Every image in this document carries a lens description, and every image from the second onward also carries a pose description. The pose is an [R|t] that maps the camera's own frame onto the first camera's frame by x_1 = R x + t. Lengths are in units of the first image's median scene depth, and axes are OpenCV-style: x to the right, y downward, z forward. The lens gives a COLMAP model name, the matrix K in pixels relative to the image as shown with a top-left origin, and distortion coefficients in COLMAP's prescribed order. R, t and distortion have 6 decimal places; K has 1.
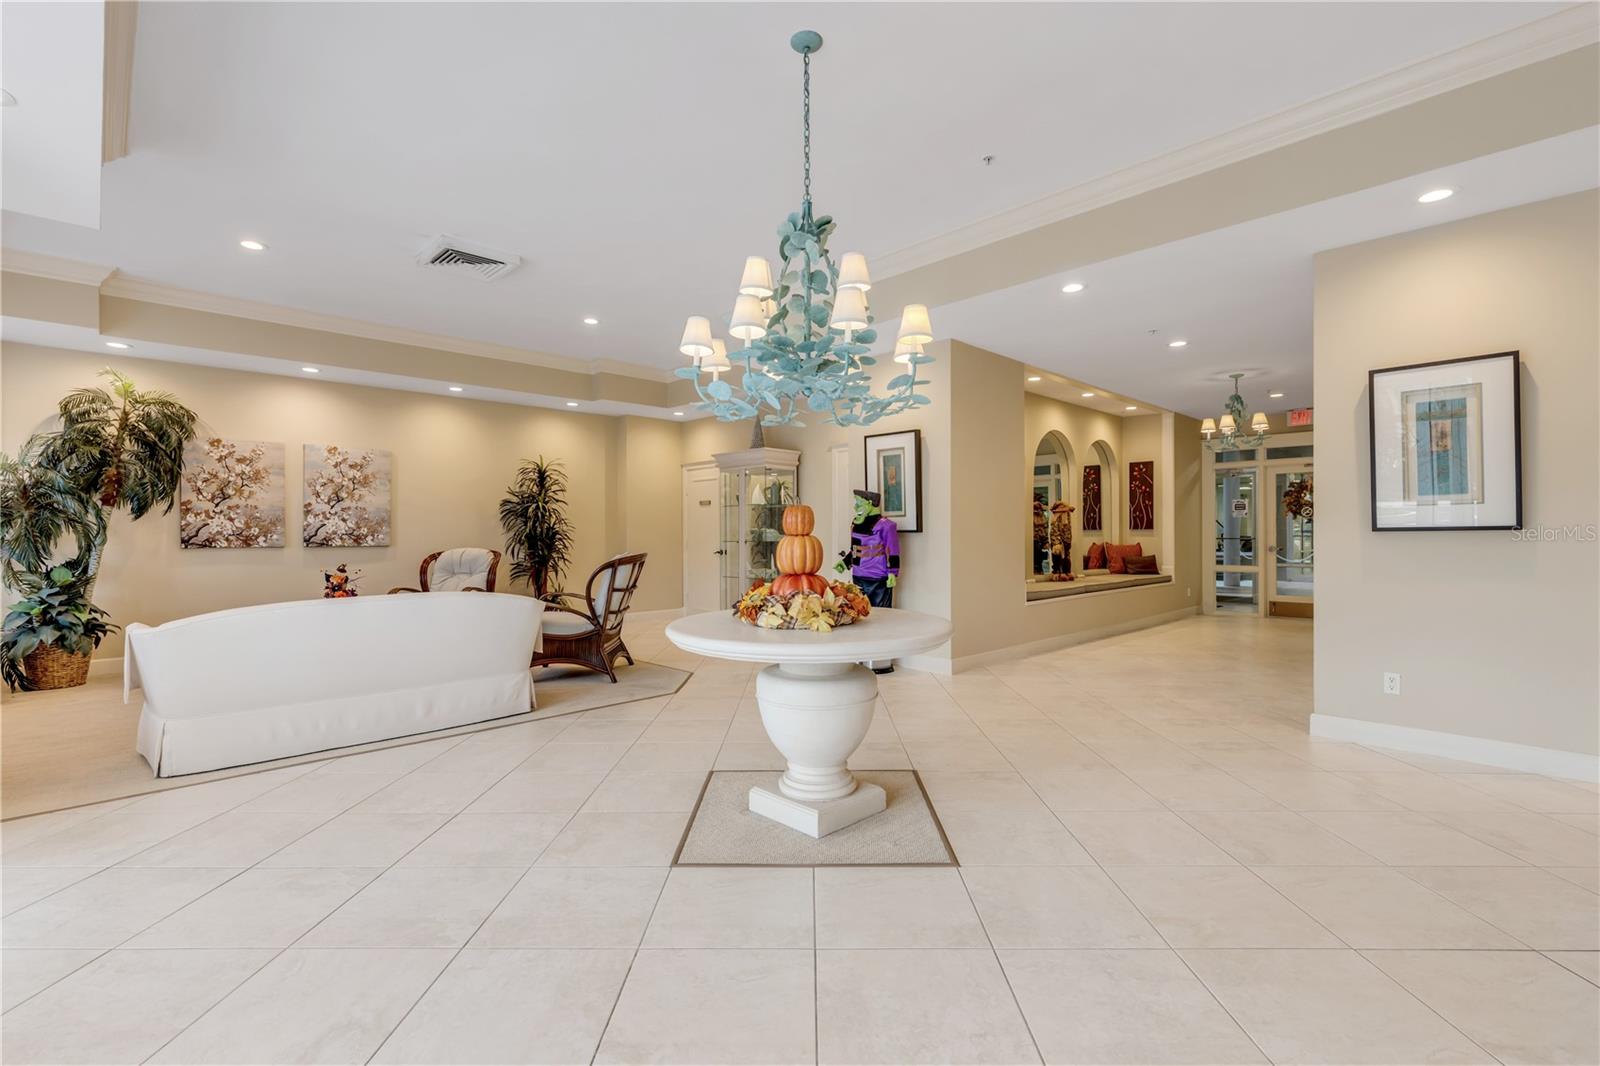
lens RADIAL K [[732.8, 0, 798.9], [0, 732.8, 527.1], [0, 0, 1]] dist [-0.013134, -0.000066]
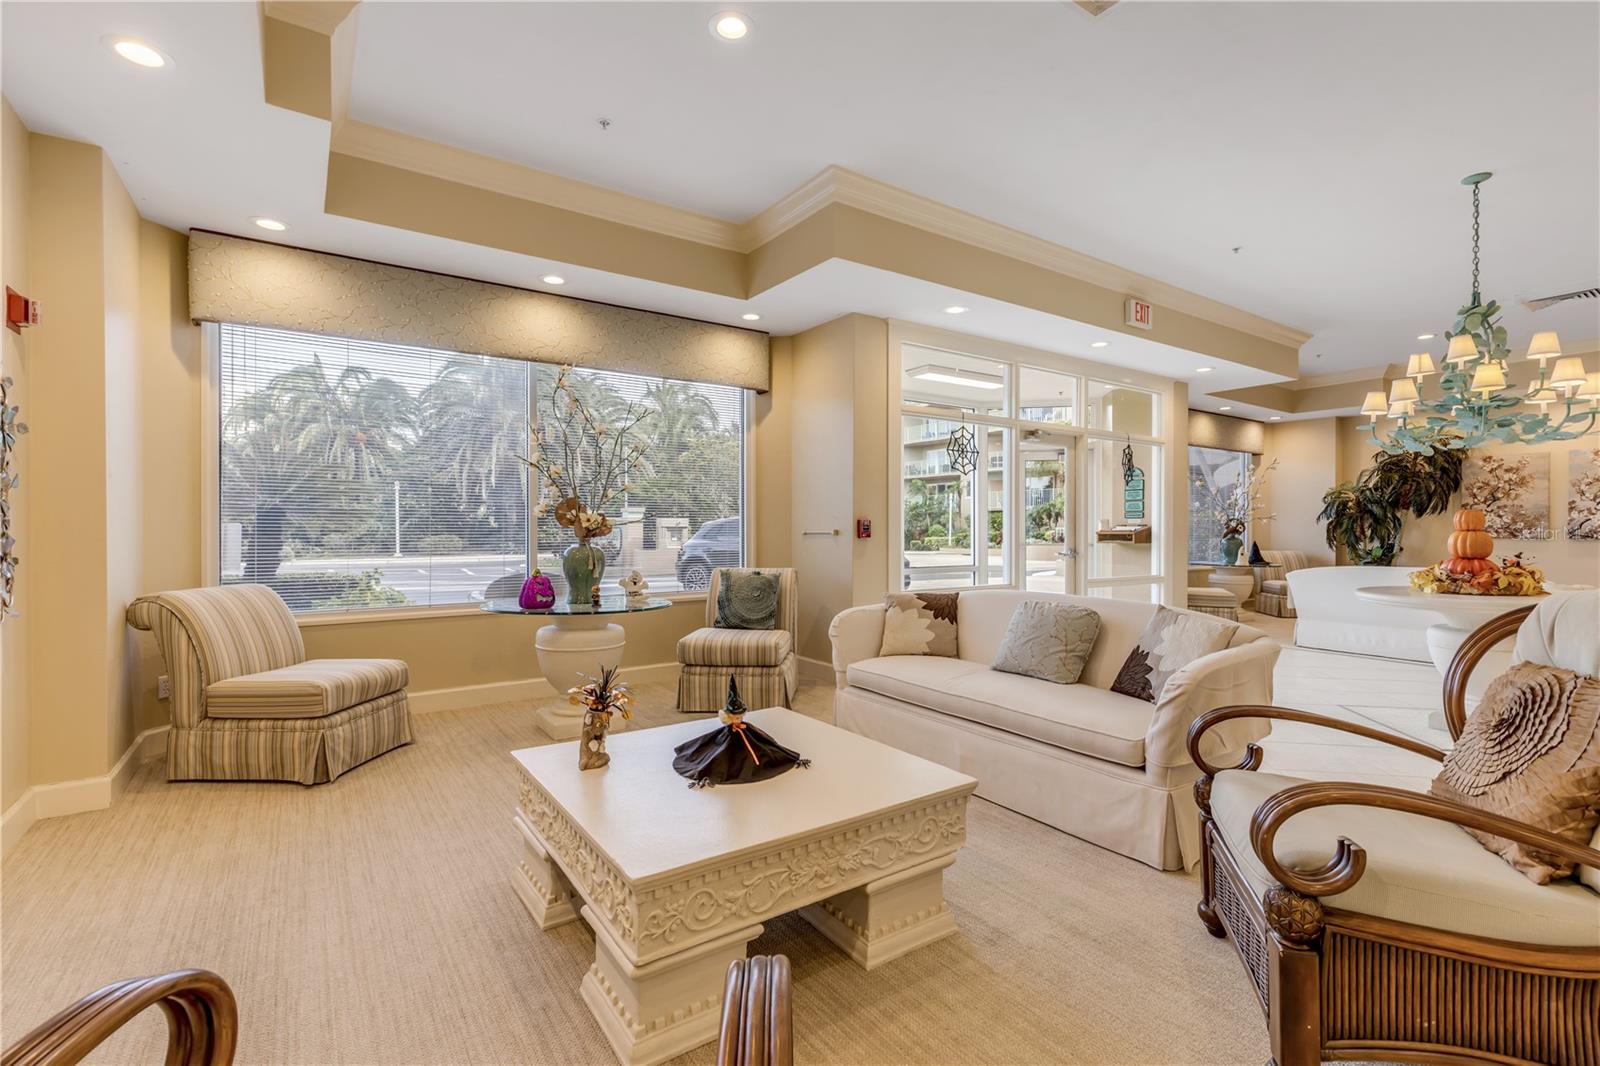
lens RADIAL K [[732.8, 0, 800.0], [0, 732.8, 532.5], [0, 0, 1]] dist [-0.013134, -0.000066]
pose [[-0.153273, 0.002622, -0.988180, 0.687441], [0.006972, 0.999974, 0.001572, 0.007561], [0.988159, -0.006649, -0.153287, -0.042963]]
